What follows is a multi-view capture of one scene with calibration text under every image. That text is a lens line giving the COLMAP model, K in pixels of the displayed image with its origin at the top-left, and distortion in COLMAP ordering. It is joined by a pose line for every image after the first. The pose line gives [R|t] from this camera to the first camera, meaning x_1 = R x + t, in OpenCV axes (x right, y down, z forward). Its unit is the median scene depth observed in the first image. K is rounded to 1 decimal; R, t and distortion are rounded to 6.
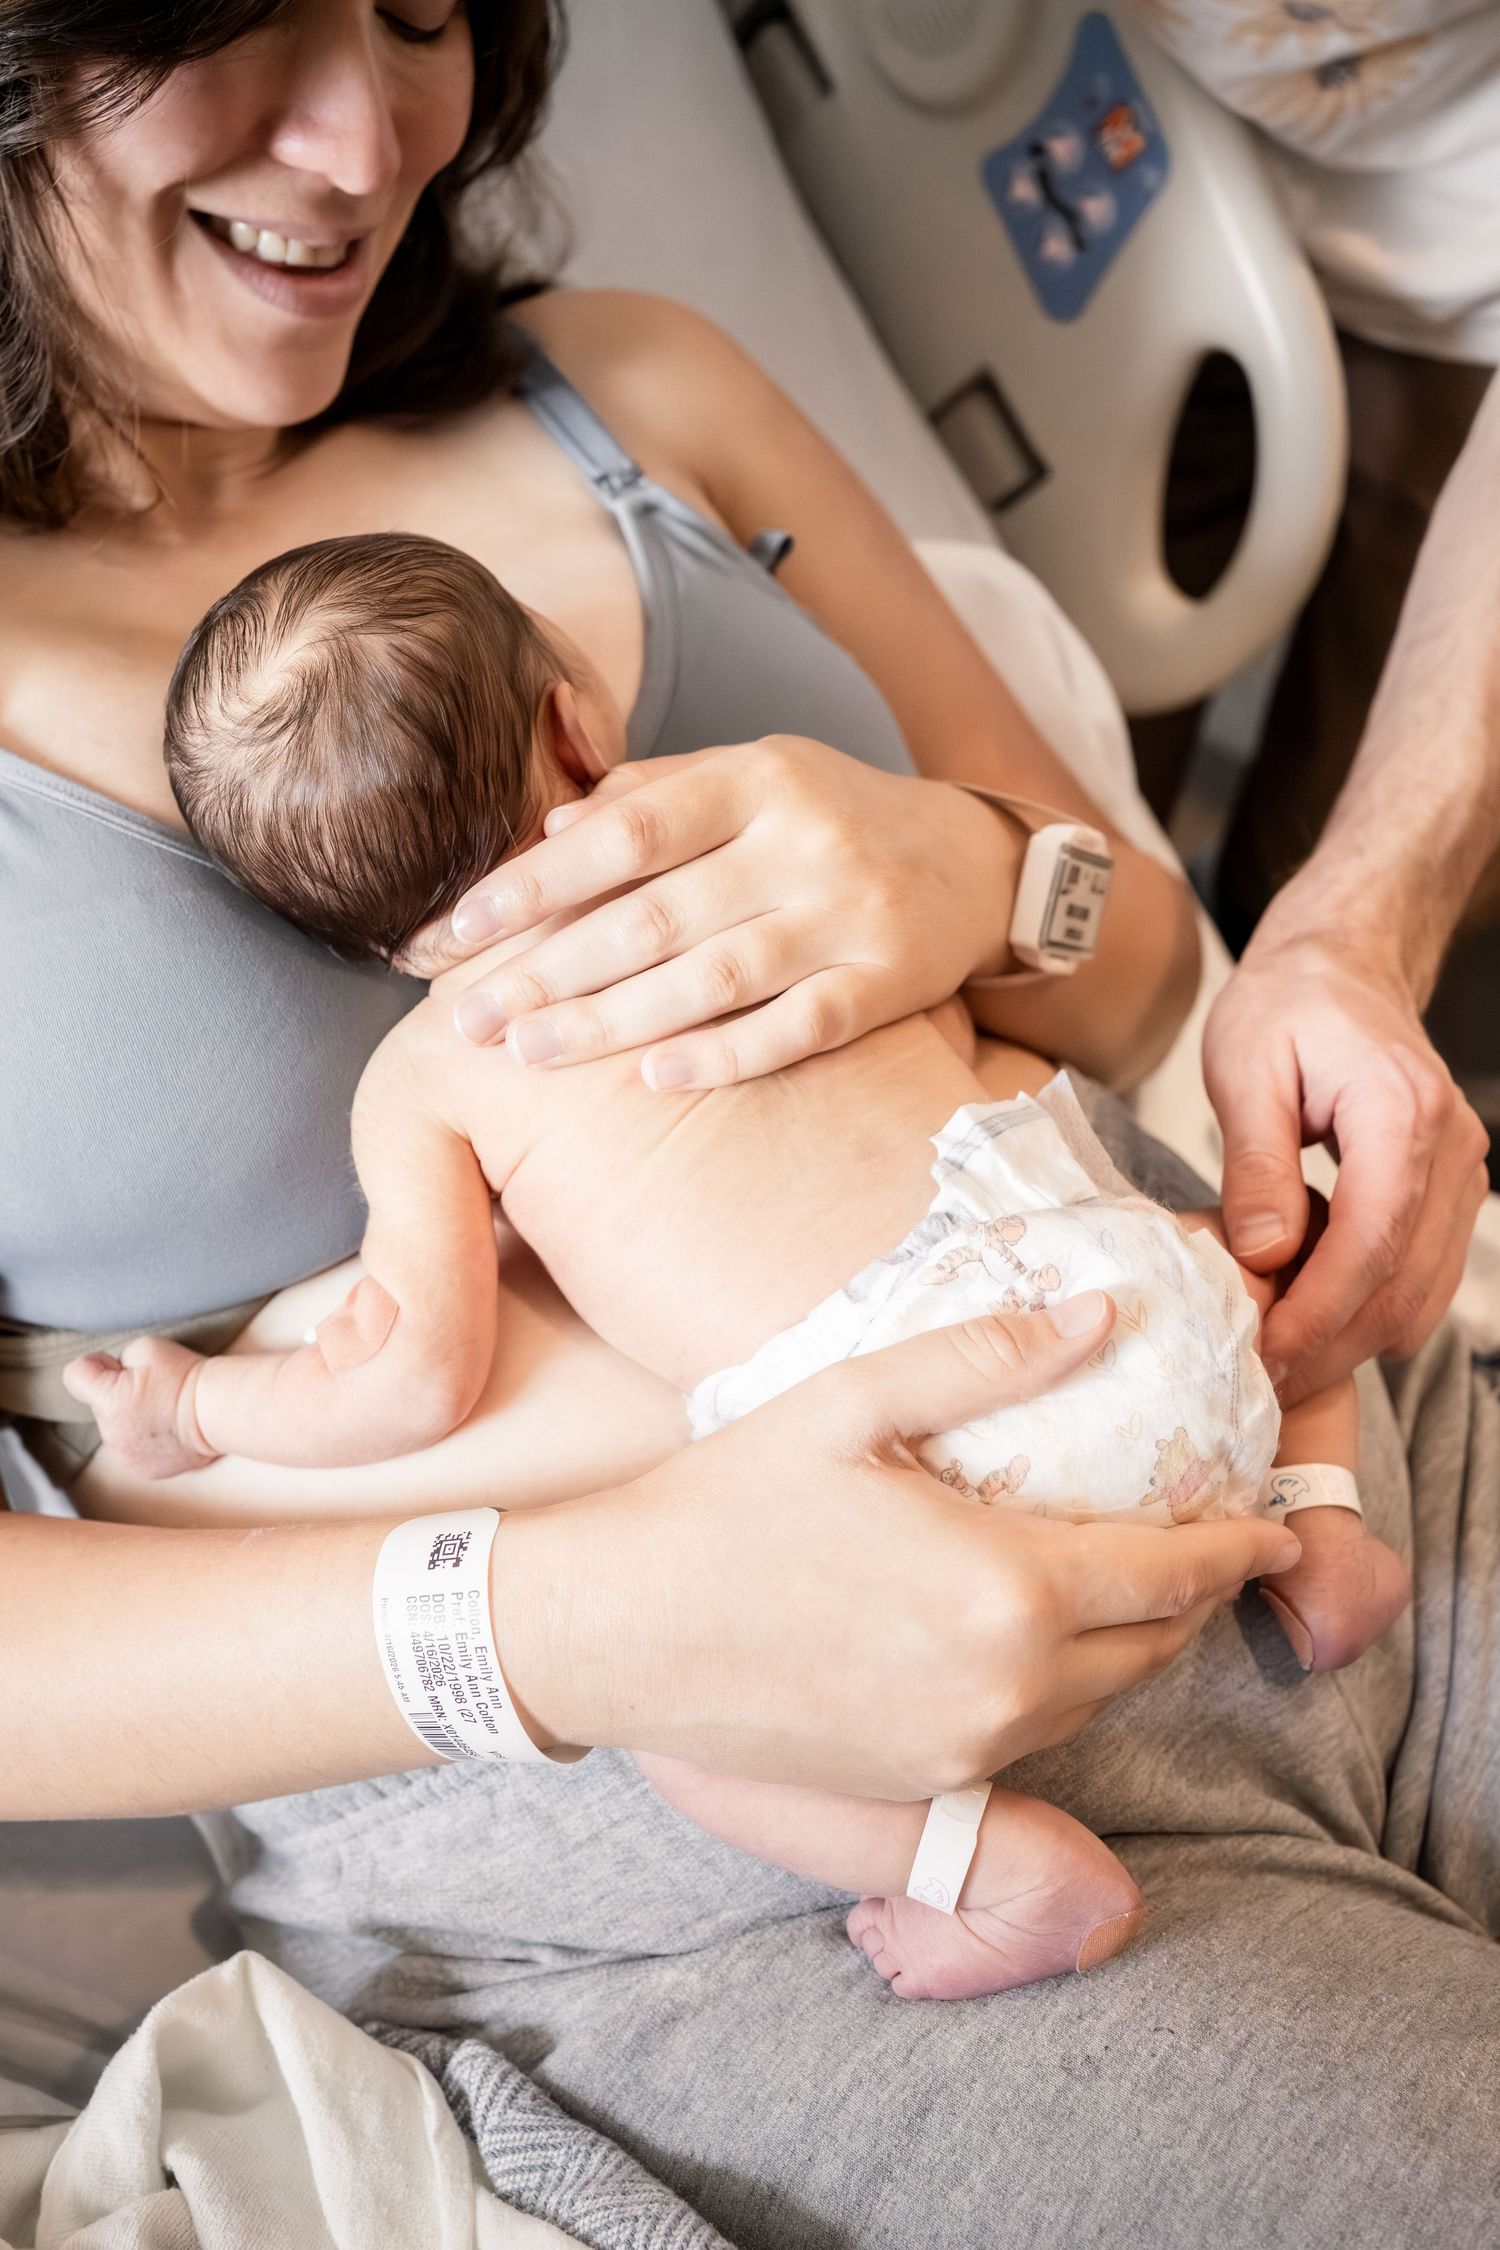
lens RADIAL K [[2223.1, 0, 750.0], [0, 2223.1, 1125.0], [0, 0, 1]] dist [-0.013204, 0.147625]
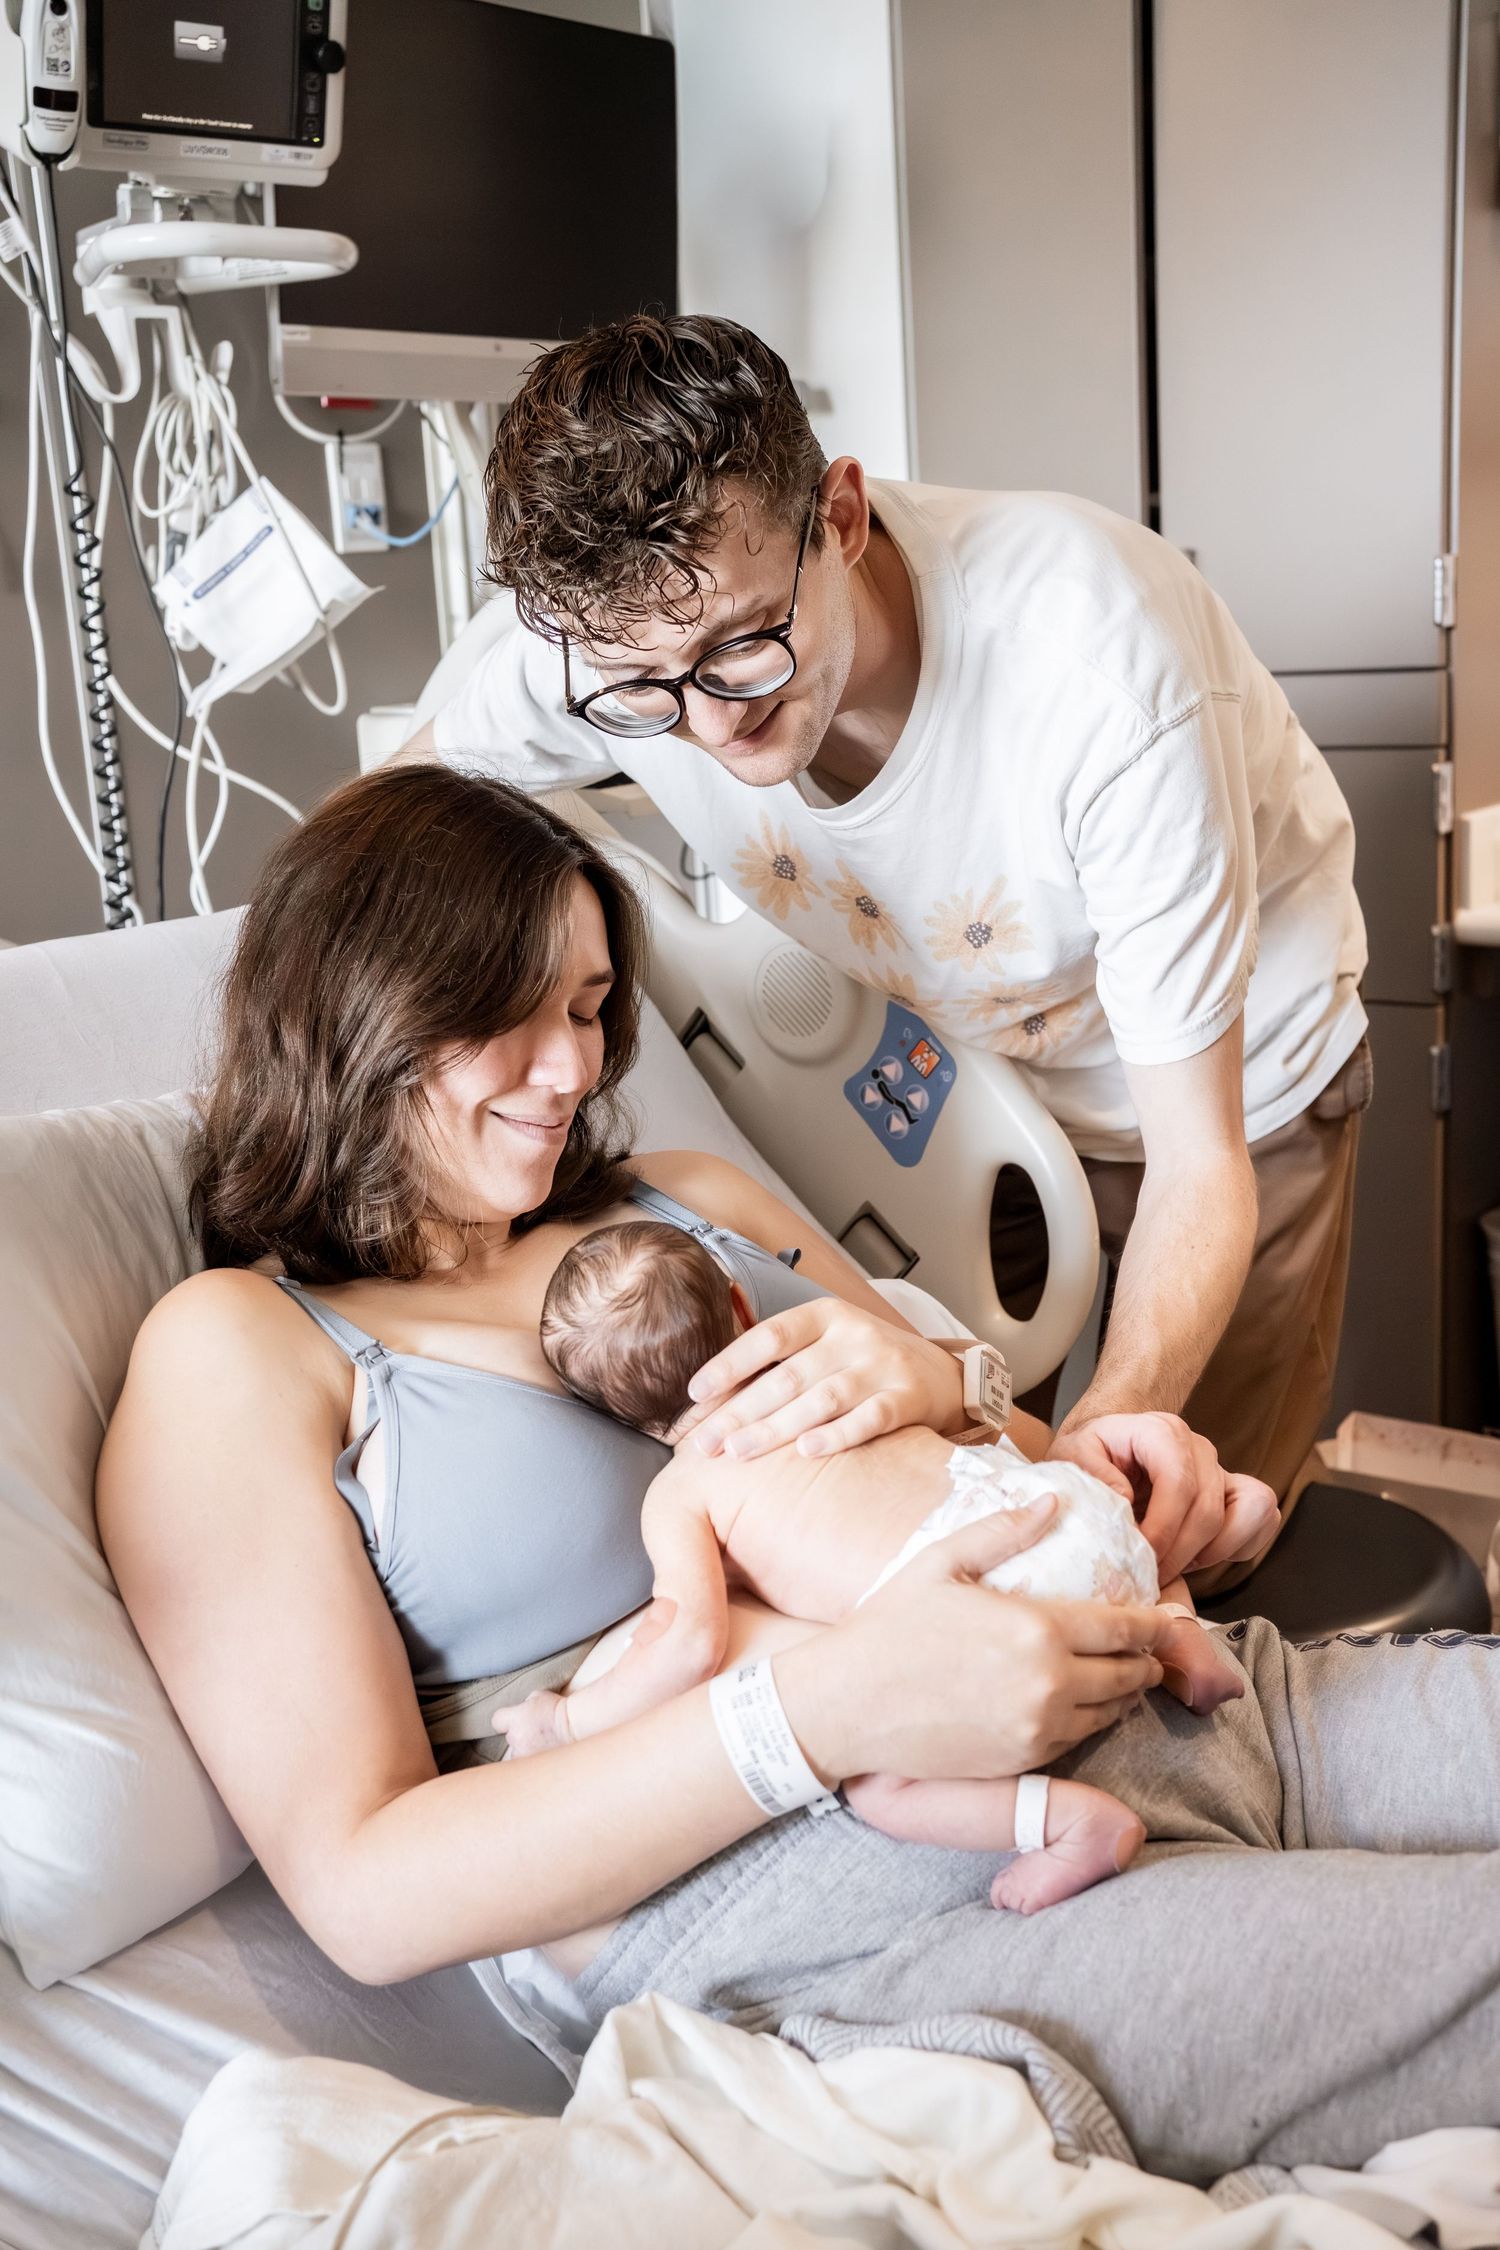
lens RADIAL K [[2223.1, 0, 750.0], [0, 2223.1, 1125.0], [0, 0, 1]] dist [-0.013204, 0.147625]
pose [[0.986636, -0.131709, 0.095926, -0.235926], [0.160530, 0.886594, -0.433798, 0.555811], [-0.027912, 0.443400, 0.895889, -0.864121]]
